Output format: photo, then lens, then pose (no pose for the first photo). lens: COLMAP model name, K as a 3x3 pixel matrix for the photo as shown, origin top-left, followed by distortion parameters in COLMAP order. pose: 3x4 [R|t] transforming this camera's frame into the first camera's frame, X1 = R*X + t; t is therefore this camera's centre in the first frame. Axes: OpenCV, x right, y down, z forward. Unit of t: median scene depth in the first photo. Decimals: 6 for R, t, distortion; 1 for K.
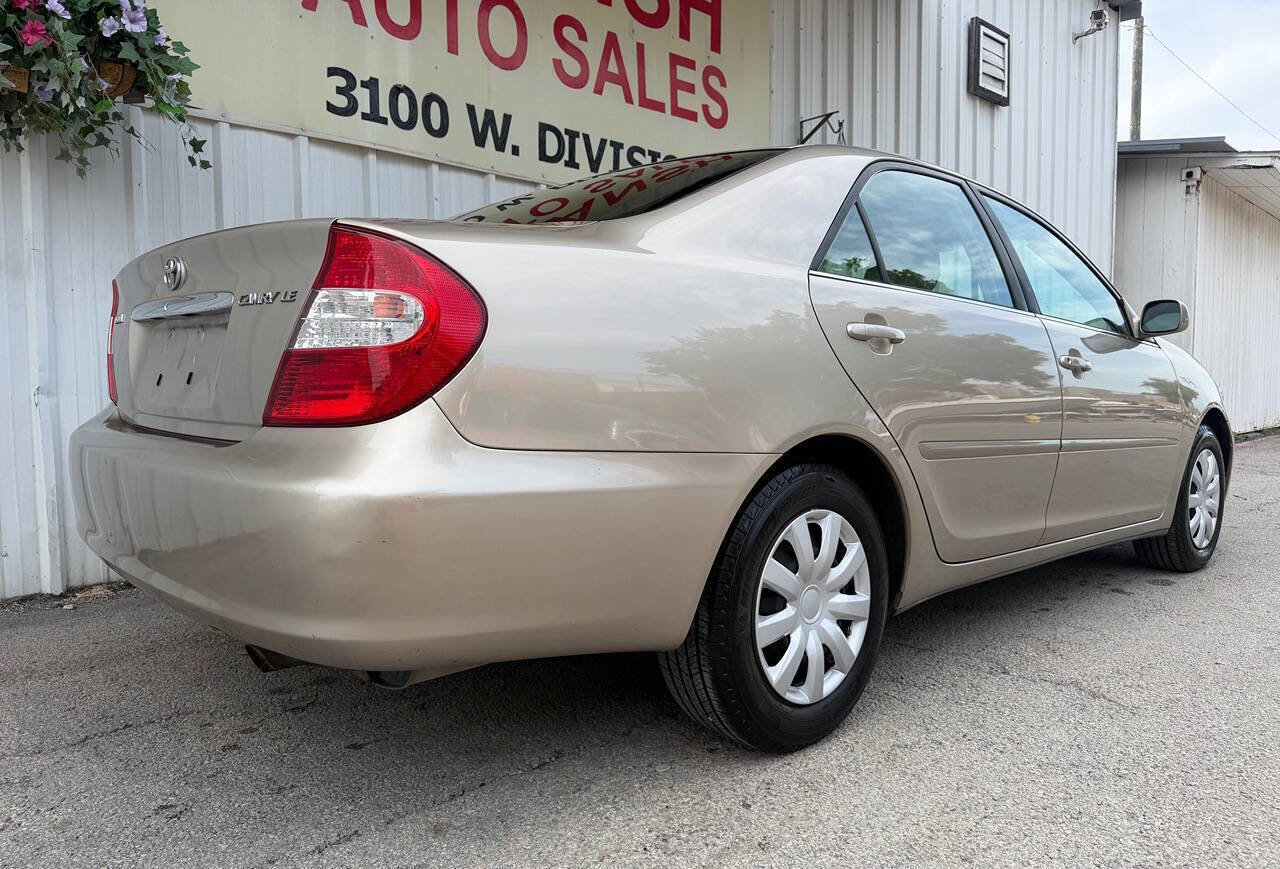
lens RADIAL K [[945.2, 0, 700.3], [0, 945.2, 418.7], [0, 0, 1]] dist [0.010788, -0.042981]
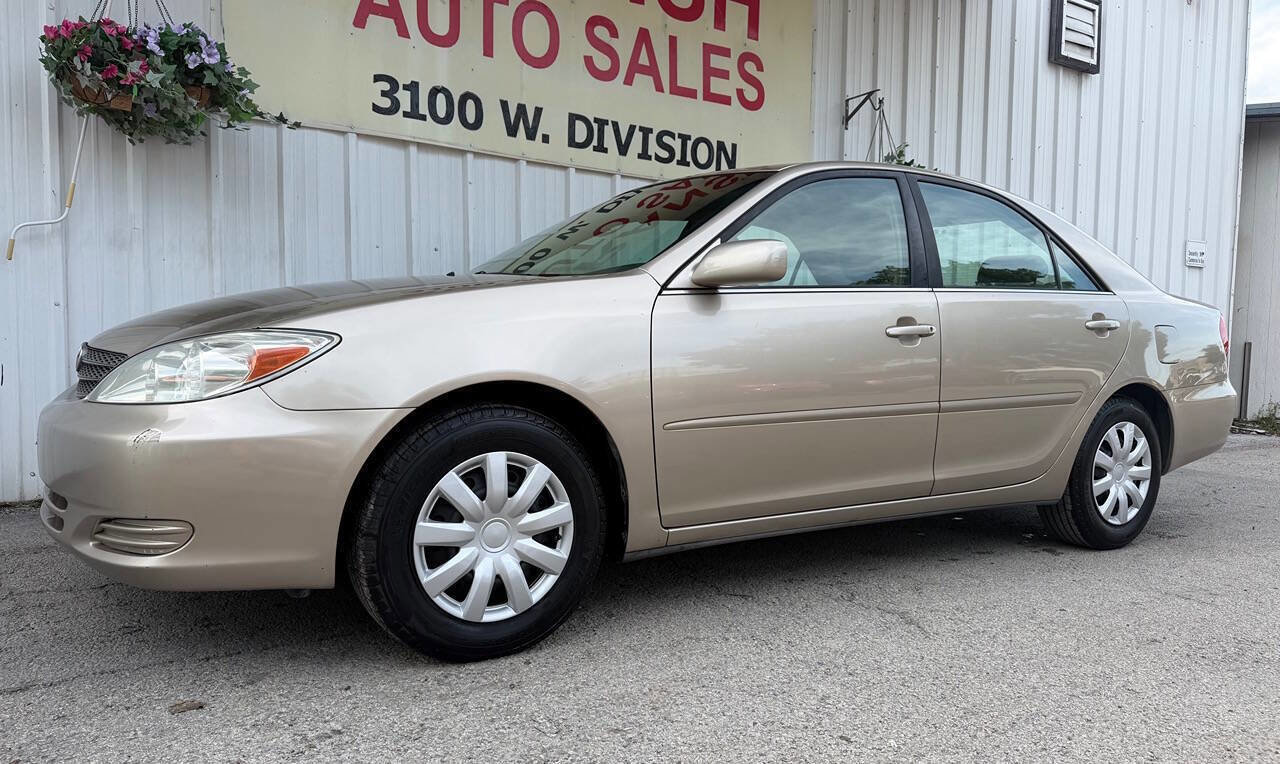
lens RADIAL K [[954.3, 0, 689.3], [0, 954.3, 394.3], [0, 0, 1]] dist [0.026345, -0.054280]
pose [[0.981028, 0.031975, -0.191210, 0.220940], [-0.030689, 0.999482, 0.009680, 0.008940], [0.191421, -0.003629, 0.981501, -0.107793]]
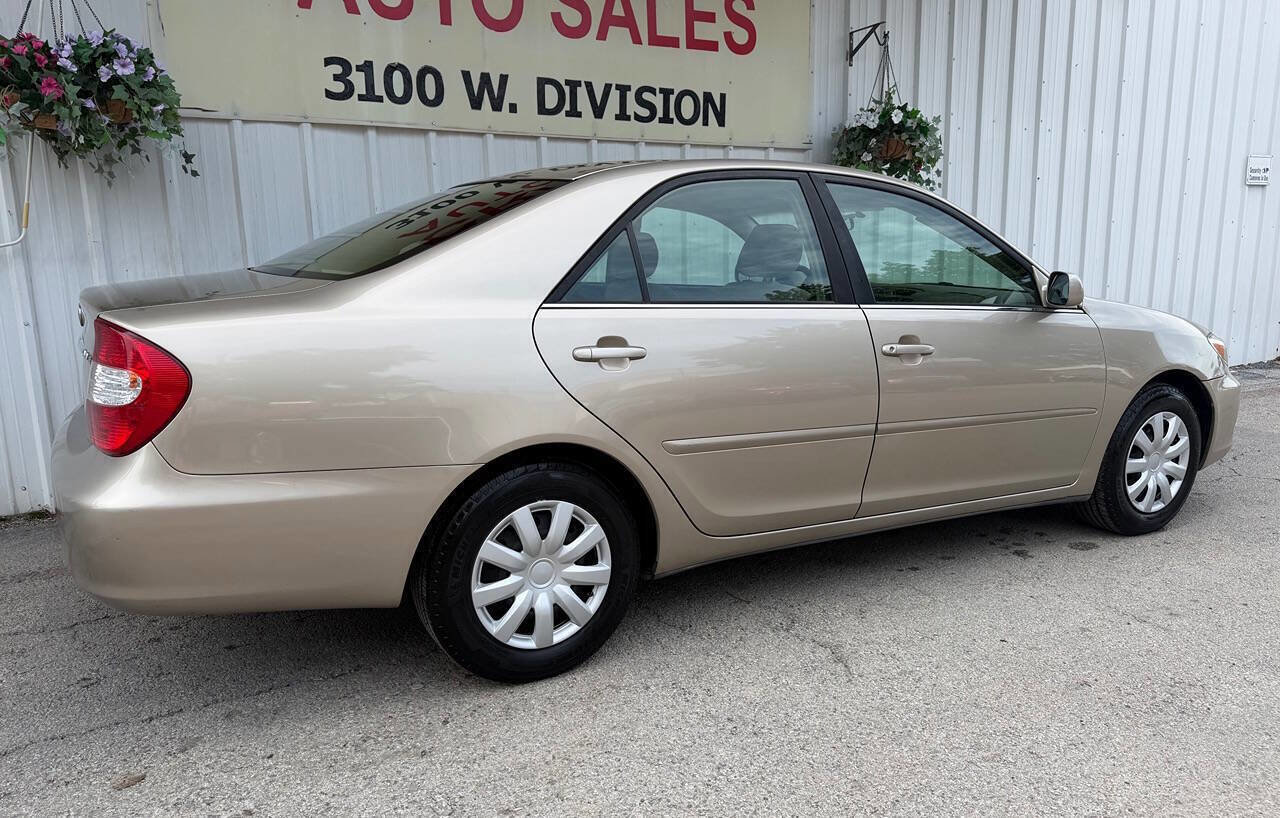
lens RADIAL K [[989.9, 0, 671.3], [0, 989.9, 437.2], [0, 0, 1]] dist [0.000928, -0.017513]
pose [[0.964767, 0.043670, -0.259455, 0.310509], [-0.003290, 0.988054, 0.154071, -0.093648], [0.263084, -0.147789, 0.953386, -0.091735]]
